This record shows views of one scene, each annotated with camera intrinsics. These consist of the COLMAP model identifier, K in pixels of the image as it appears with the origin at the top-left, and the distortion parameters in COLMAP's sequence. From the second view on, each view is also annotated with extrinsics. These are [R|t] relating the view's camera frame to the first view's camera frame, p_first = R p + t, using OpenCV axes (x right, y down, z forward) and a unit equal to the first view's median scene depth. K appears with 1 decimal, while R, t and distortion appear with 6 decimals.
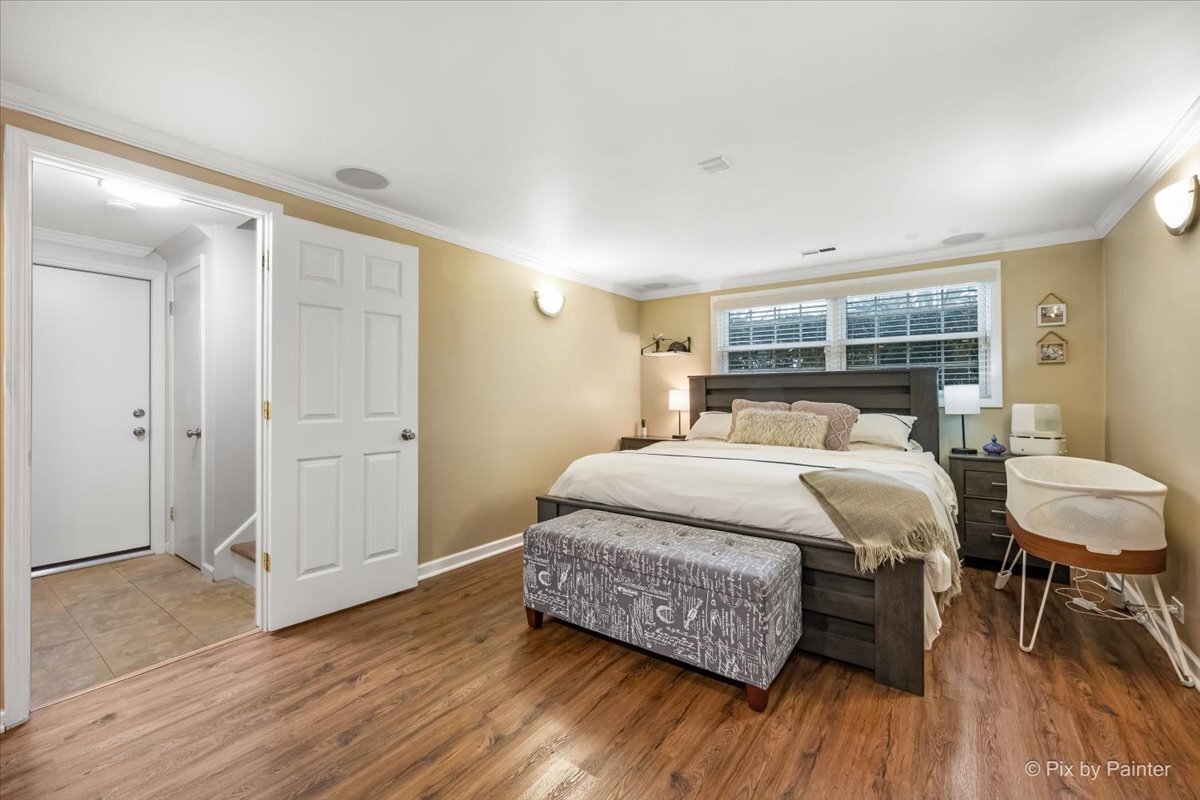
lens RADIAL K [[486.8, 0, 601.6], [0, 486.8, 389.9], [0, 0, 1]] dist [-0.002590, -0.000186]
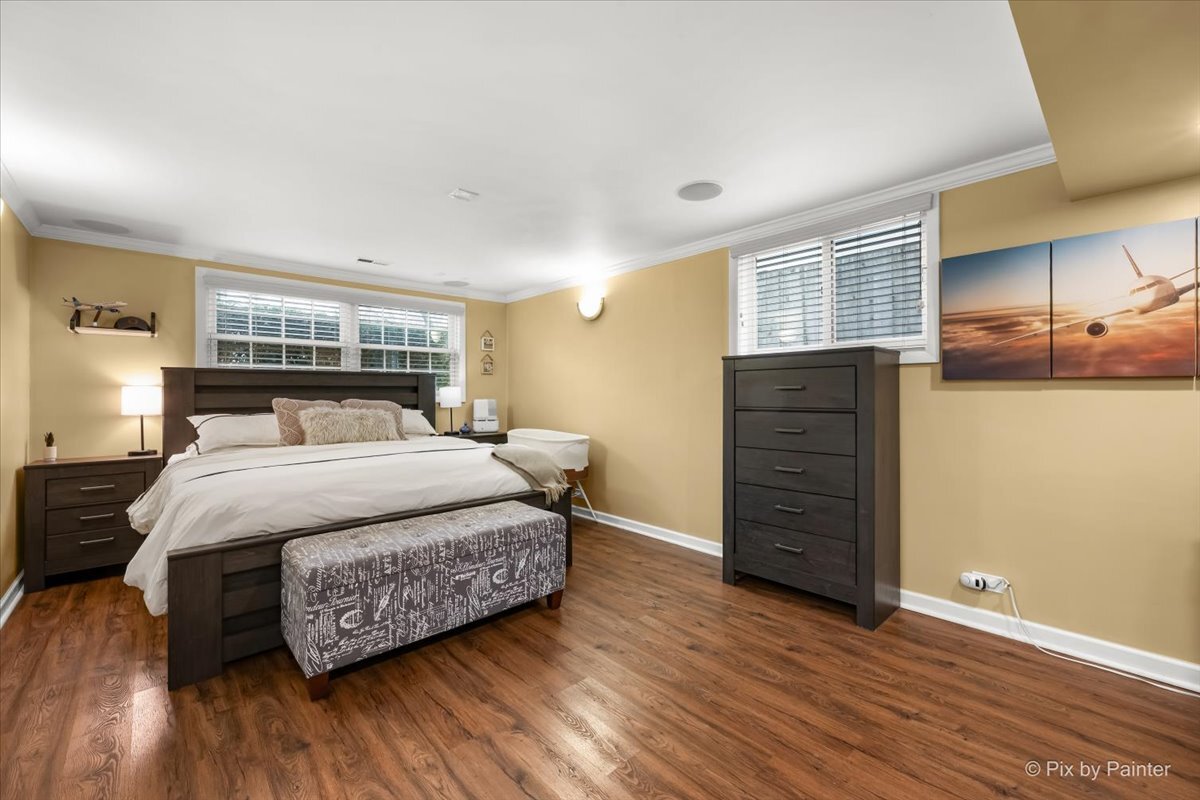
lens RADIAL K [[480.5, 0, 598.2], [0, 480.5, 403.8], [0, 0, 1]] dist [0.000320, -0.000192]
pose [[0.207306, -0.017100, 0.978127, -0.811742], [-0.006933, 0.999796, 0.018948, 0.015935], [-0.978252, -0.010710, 0.207145, 0.453374]]
